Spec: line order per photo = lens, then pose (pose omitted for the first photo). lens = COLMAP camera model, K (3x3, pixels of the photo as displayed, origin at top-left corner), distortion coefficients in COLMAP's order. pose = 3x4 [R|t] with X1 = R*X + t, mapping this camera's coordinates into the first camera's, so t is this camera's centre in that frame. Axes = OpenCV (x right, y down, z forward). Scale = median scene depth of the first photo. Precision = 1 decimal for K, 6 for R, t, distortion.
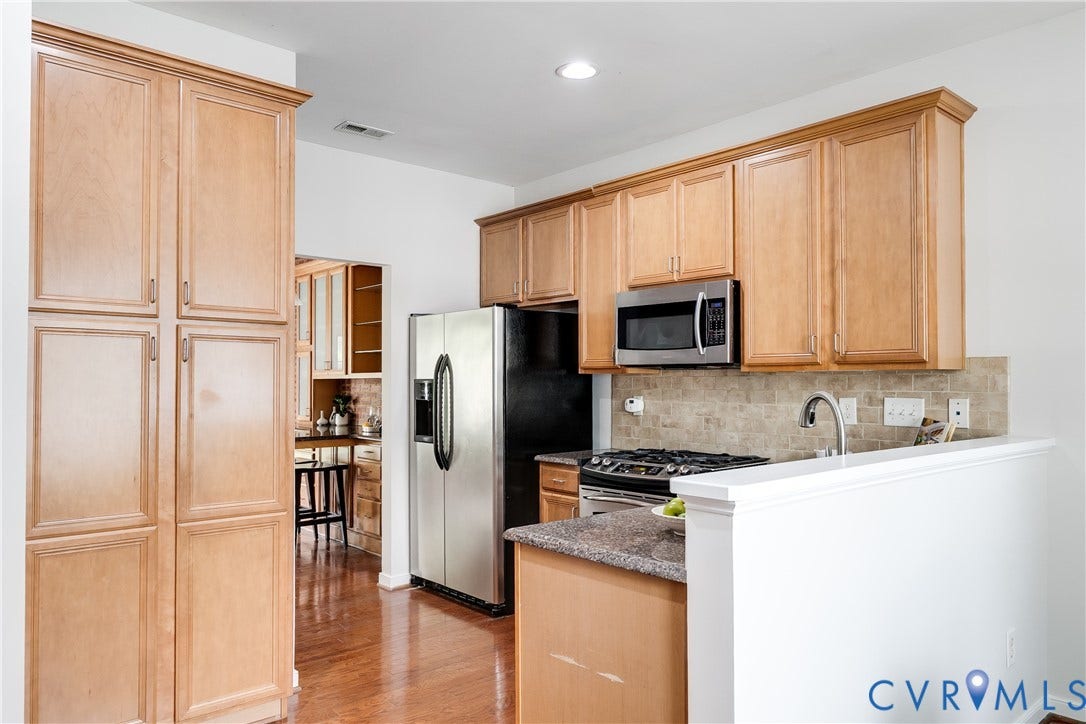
lens RADIAL K [[752.2, 0, 482.6], [0, 752.2, 368.7], [0, 0, 1]] dist [-0.011583, 0.000651]
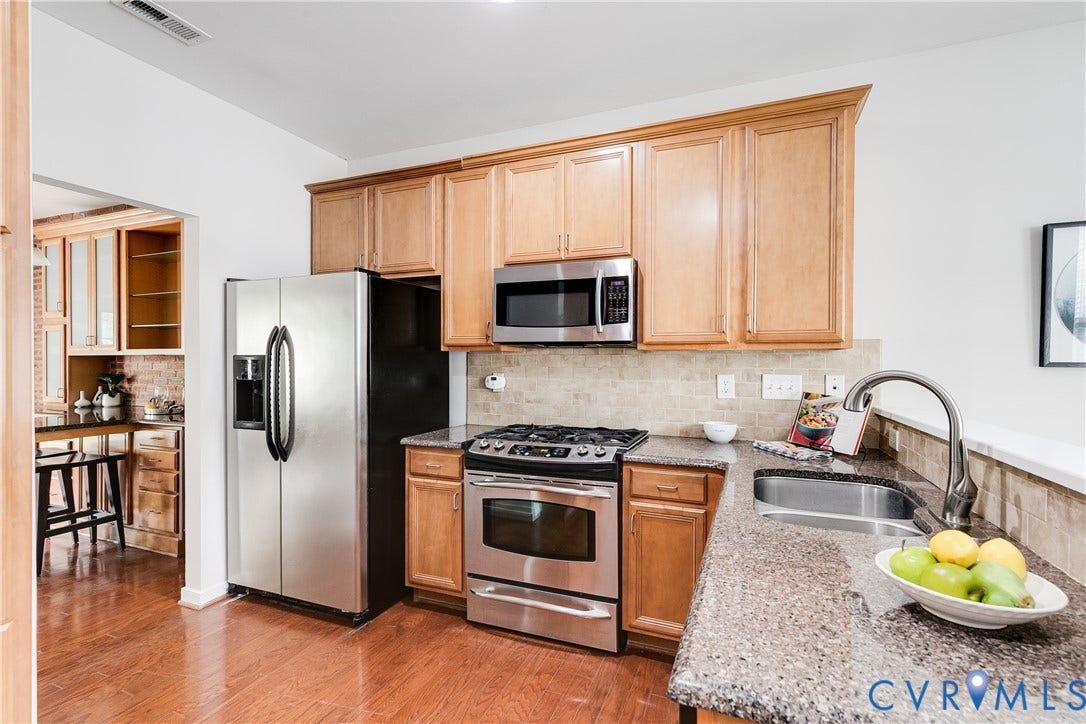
lens RADIAL K [[482.3, 0, 535.7], [0, 482.3, 366.5], [0, 0, 1]] dist [0.004044, -0.000393]
pose [[0.852498, 0.000004, 0.522730, -0.103568], [-0.013851, 0.999649, 0.022581, 0.011726], [-0.522547, -0.026491, 0.852199, 0.433678]]
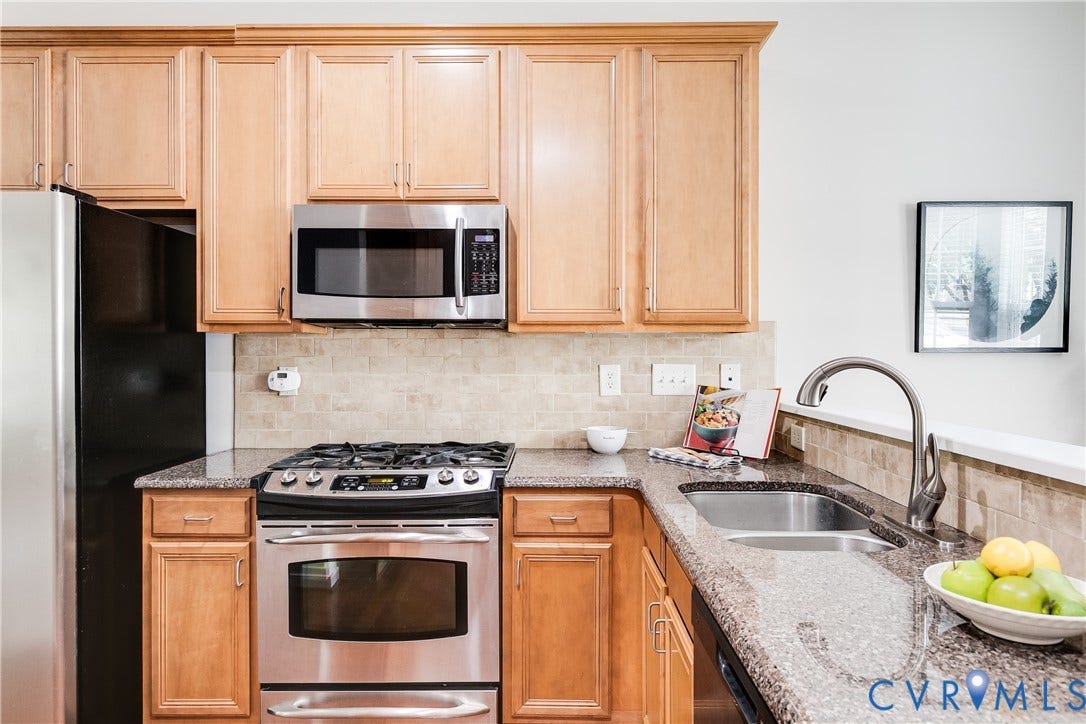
lens RADIAL K [[669.0, 0, 543.6], [0, 669.0, 350.8], [0, 0, 1]] dist [0.003245, -0.002816]
pose [[0.607777, 0.000281, 0.794108, -0.139642], [-0.014557, 0.999836, 0.010787, 0.012838], [-0.793975, -0.018116, 0.607681, 0.485889]]
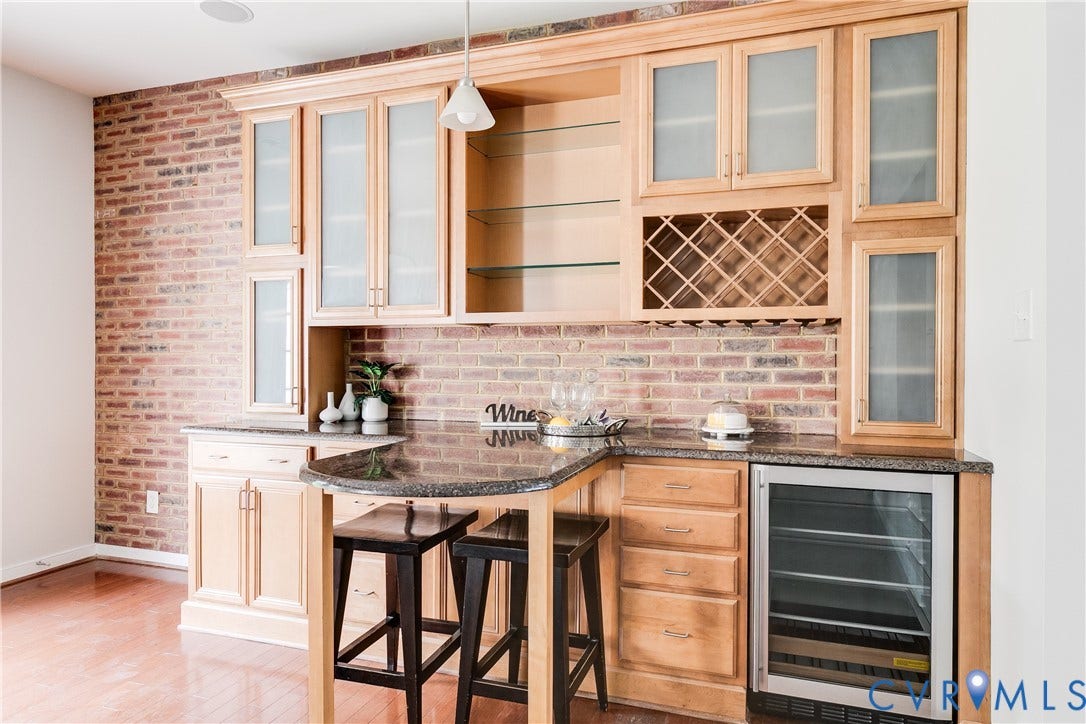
lens RADIAL K [[669.0, 0, 538.7], [0, 669.0, 363.5], [0, 0, 1]] dist [0.003245, -0.002816]
pose [[0.831041, -0.002650, 0.556205, -0.655068], [-0.014548, 0.999543, 0.026499, 0.046055], [-0.556021, -0.030113, 0.830623, 1.089442]]
